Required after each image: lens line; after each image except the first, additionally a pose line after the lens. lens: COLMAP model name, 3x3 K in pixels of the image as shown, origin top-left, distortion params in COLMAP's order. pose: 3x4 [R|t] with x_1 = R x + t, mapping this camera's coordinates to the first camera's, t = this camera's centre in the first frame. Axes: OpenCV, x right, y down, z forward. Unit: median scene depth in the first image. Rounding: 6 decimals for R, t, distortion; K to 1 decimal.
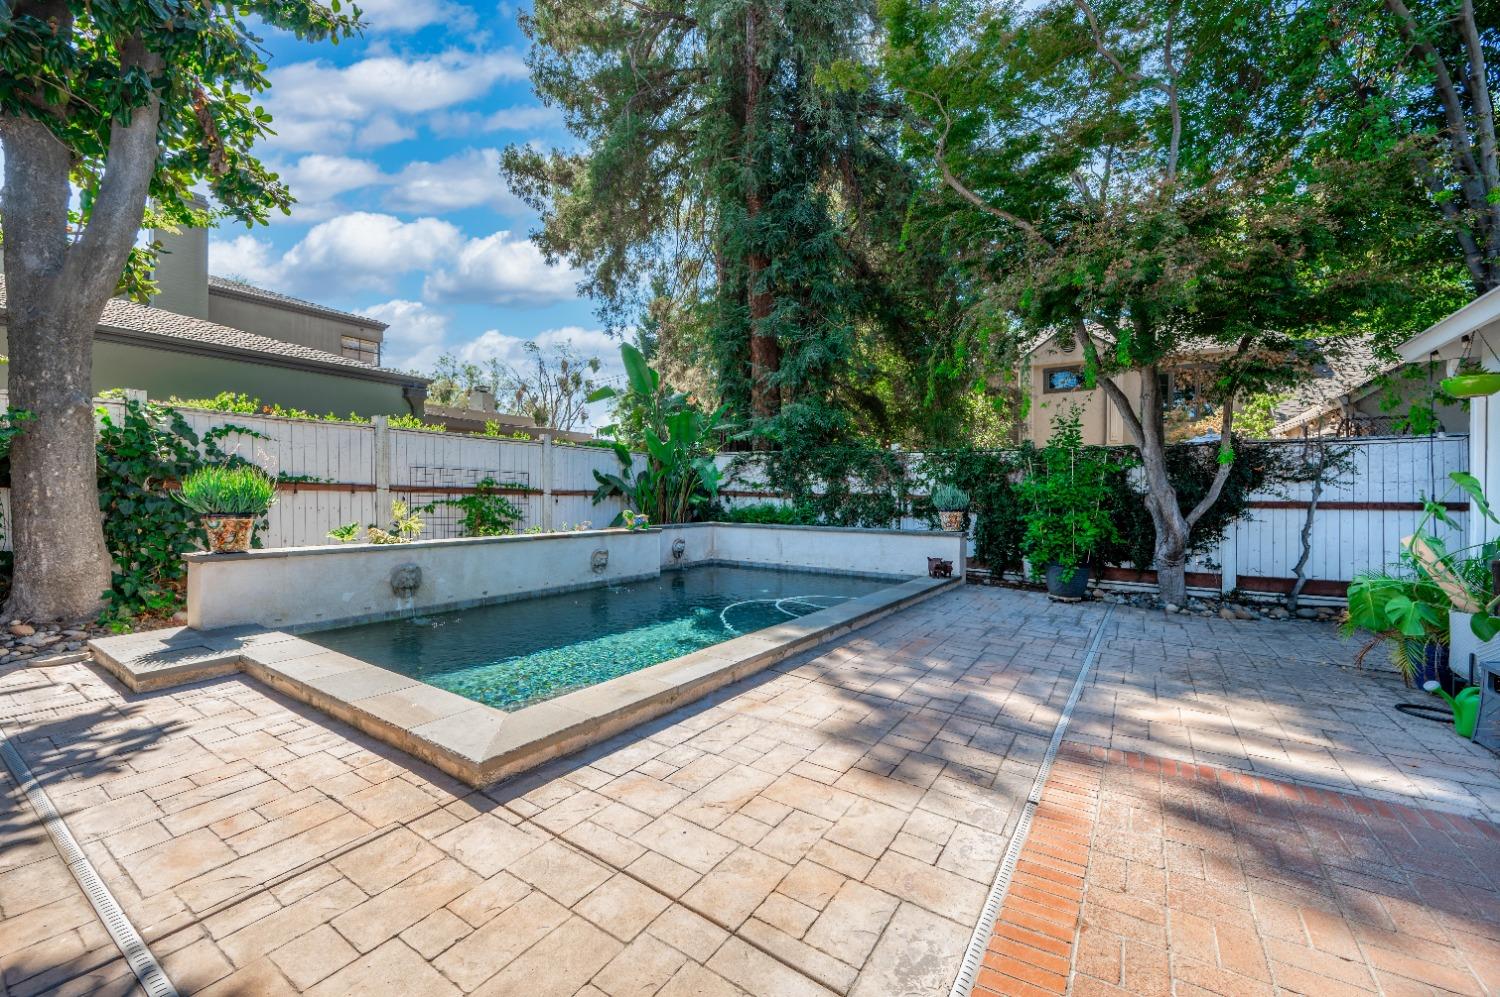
lens RADIAL K [[581.9, 0, 750.0], [0, 581.9, 498.5], [0, 0, 1]] dist [-0.013171, 0.000108]
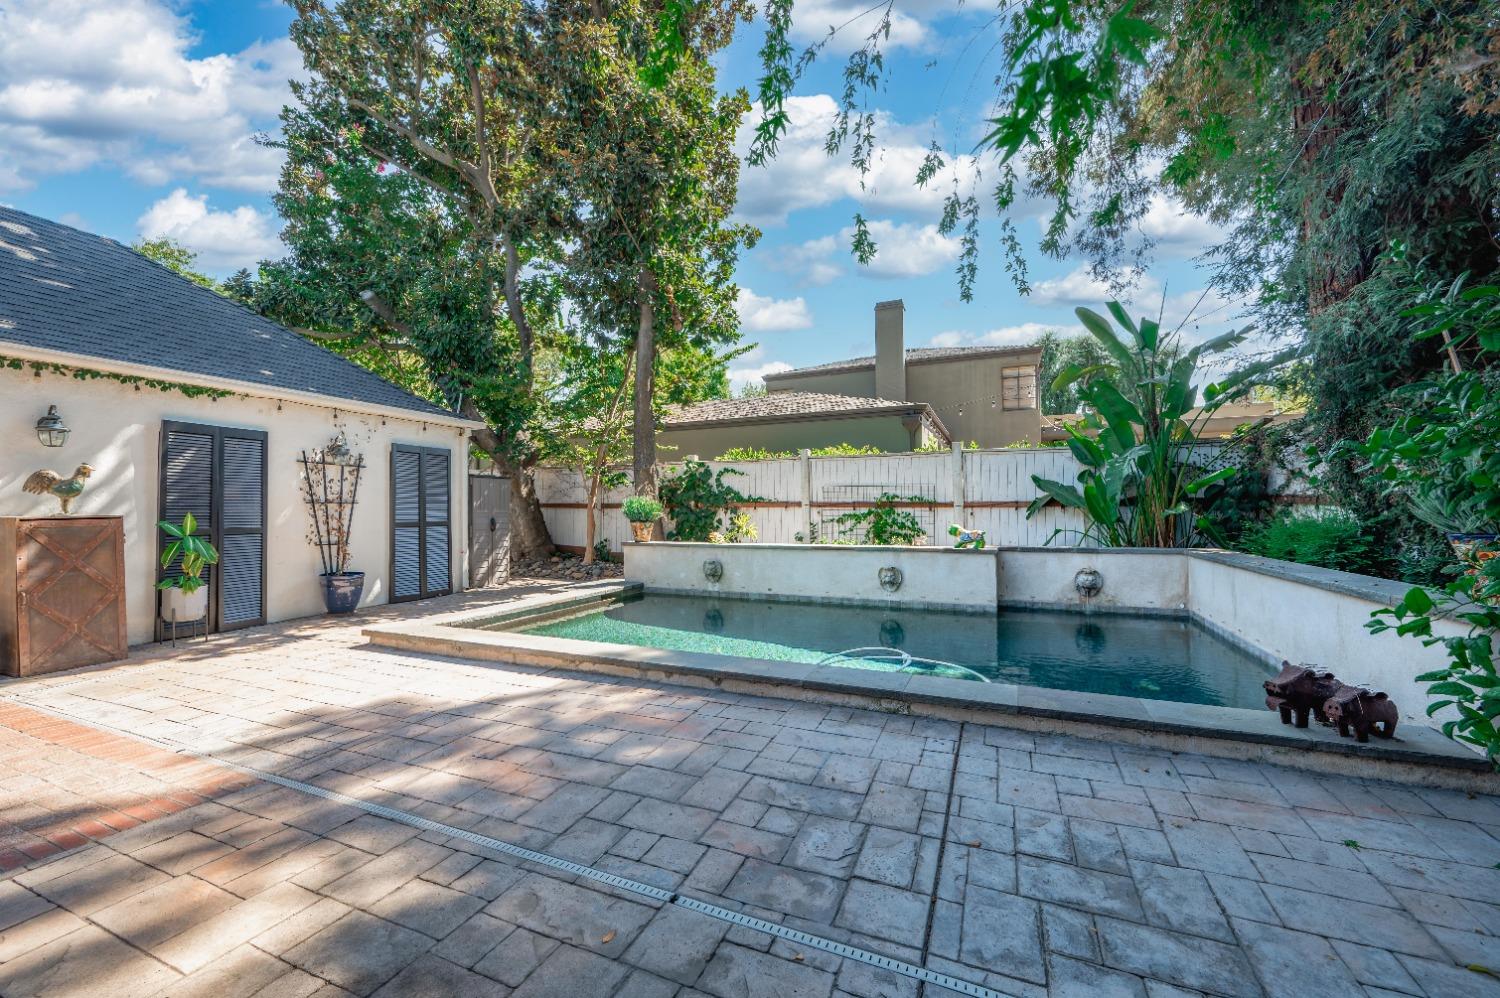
lens RADIAL K [[593.7, 0, 750.0], [0, 593.7, 499.0], [0, 0, 1]] dist [0.001522, 0.000273]
pose [[0.186479, -0.031863, -0.981942, 0.758636], [0.002789, 0.999487, -0.031903, 0.014239], [0.982455, 0.003210, 0.186472, 0.744034]]
